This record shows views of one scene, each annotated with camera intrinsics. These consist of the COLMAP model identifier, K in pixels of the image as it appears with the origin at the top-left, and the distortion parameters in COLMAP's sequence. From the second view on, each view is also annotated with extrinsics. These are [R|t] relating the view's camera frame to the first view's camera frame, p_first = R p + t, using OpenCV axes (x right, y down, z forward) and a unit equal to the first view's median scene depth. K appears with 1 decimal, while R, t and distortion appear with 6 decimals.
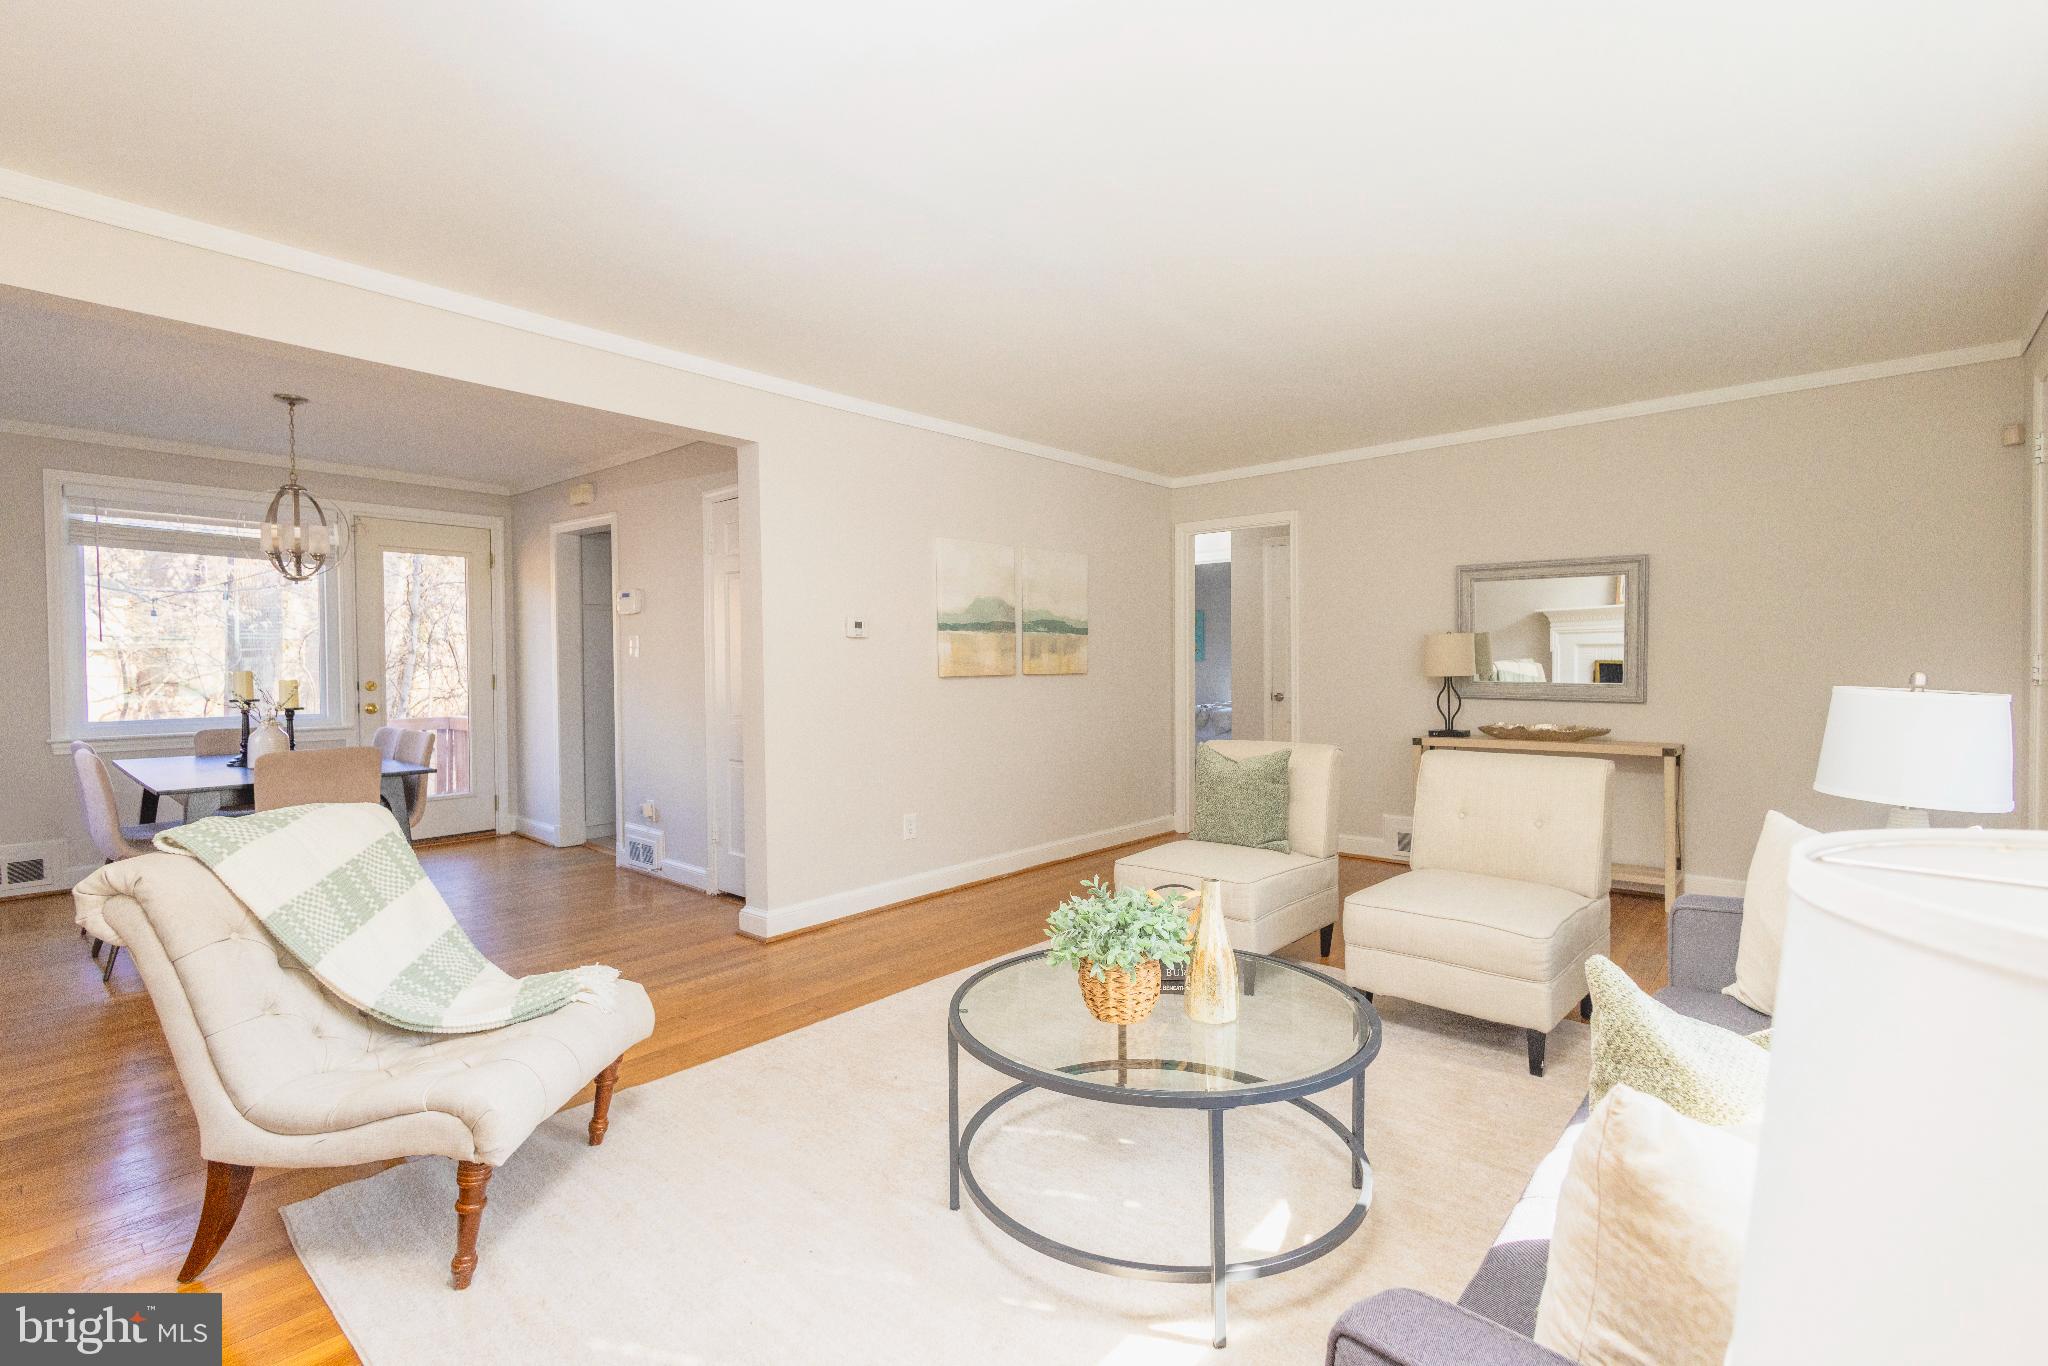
lens RADIAL K [[937.1, 0, 1009.1], [0, 937.1, 684.2], [0, 0, 1]] dist [-0.000262, -0.001390]
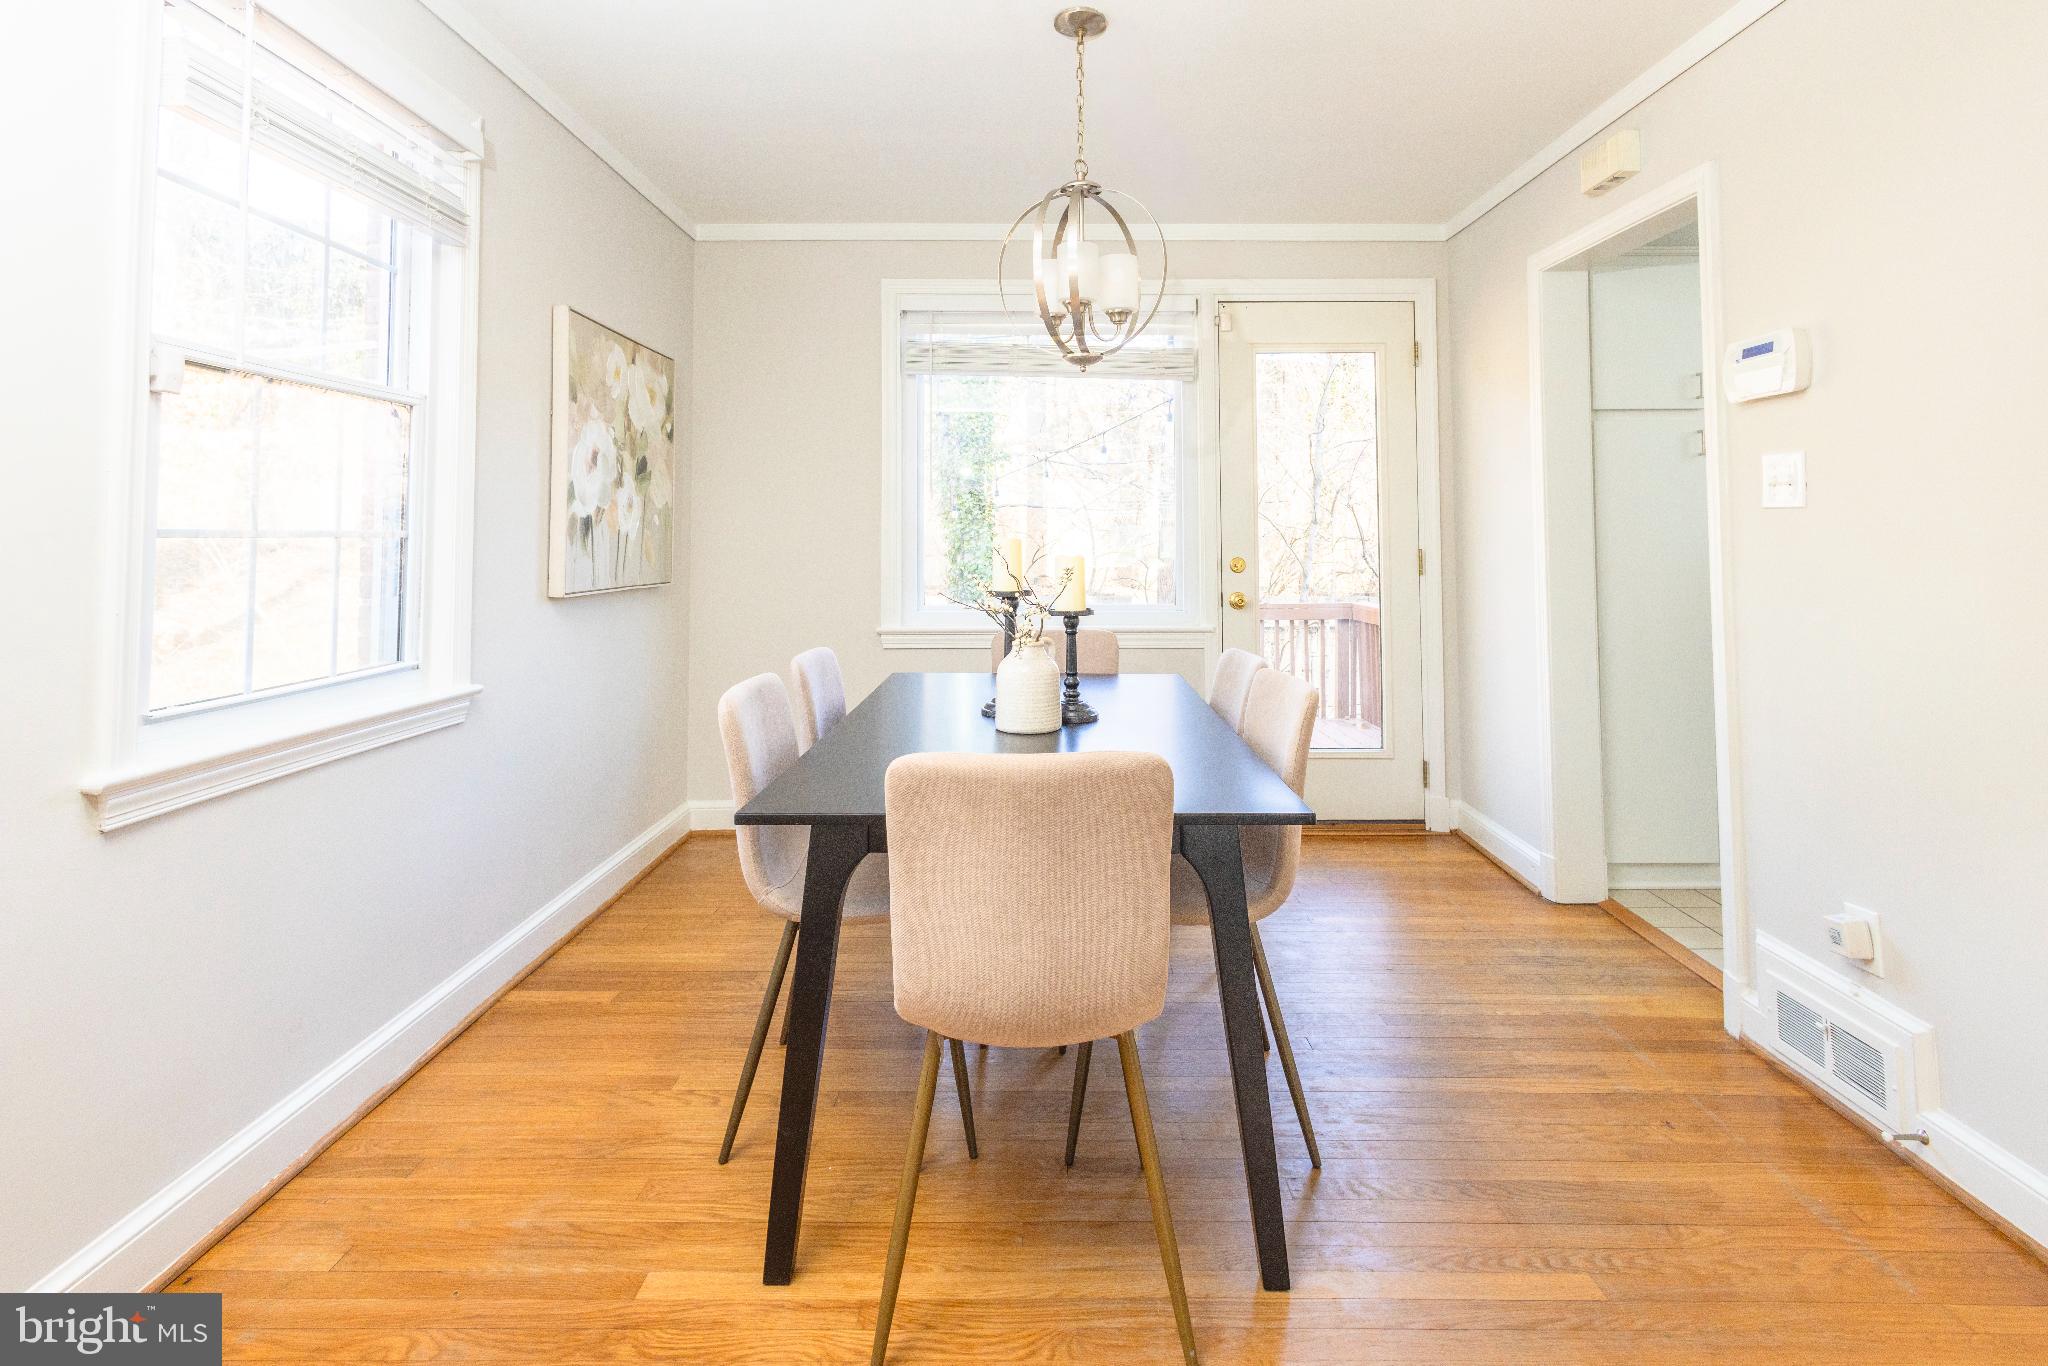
lens RADIAL K [[1003.2, 0, 1030.5], [0, 1003.2, 494.6], [0, 0, 1]] dist [0.004440, -0.001024]
pose [[0.661202, -0.029667, -0.749621, -0.297759], [-0.018030, 0.998301, -0.055412, -0.006006], [0.749992, 0.050154, 0.659543, 0.499386]]
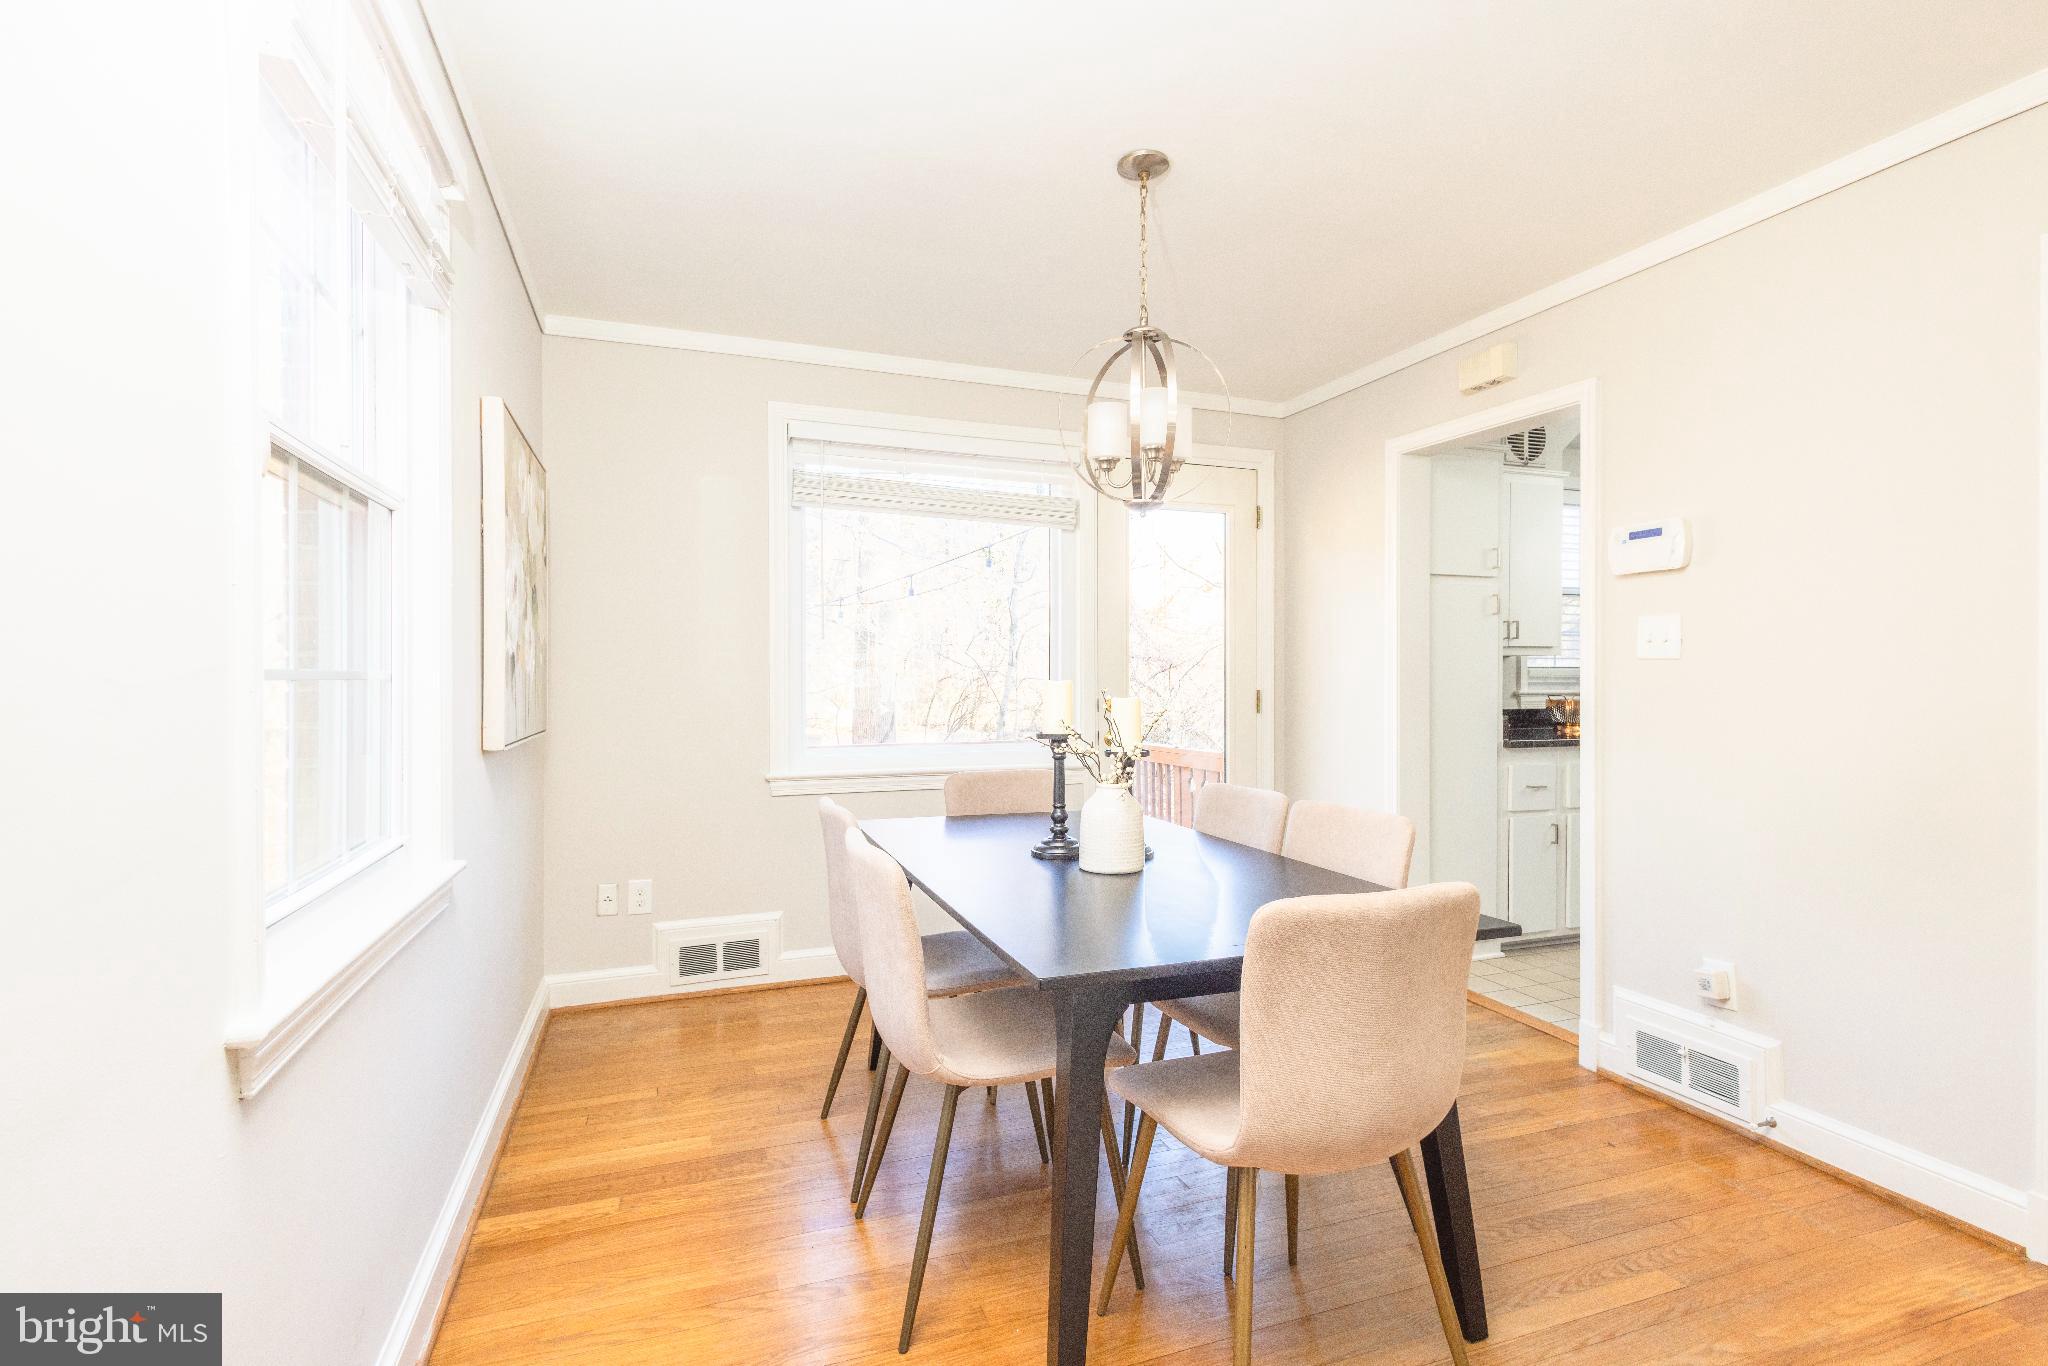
lens RADIAL K [[962.4, 0, 1024.0], [0, 962.4, 683.0], [0, 0, 1]] dist [0.006692, 0.000675]
pose [[0.881523, 0.007785, -0.472077, -0.458937], [-0.016059, 0.999780, -0.013500, -0.004263], [0.471868, 0.019482, 0.881454, 0.398587]]
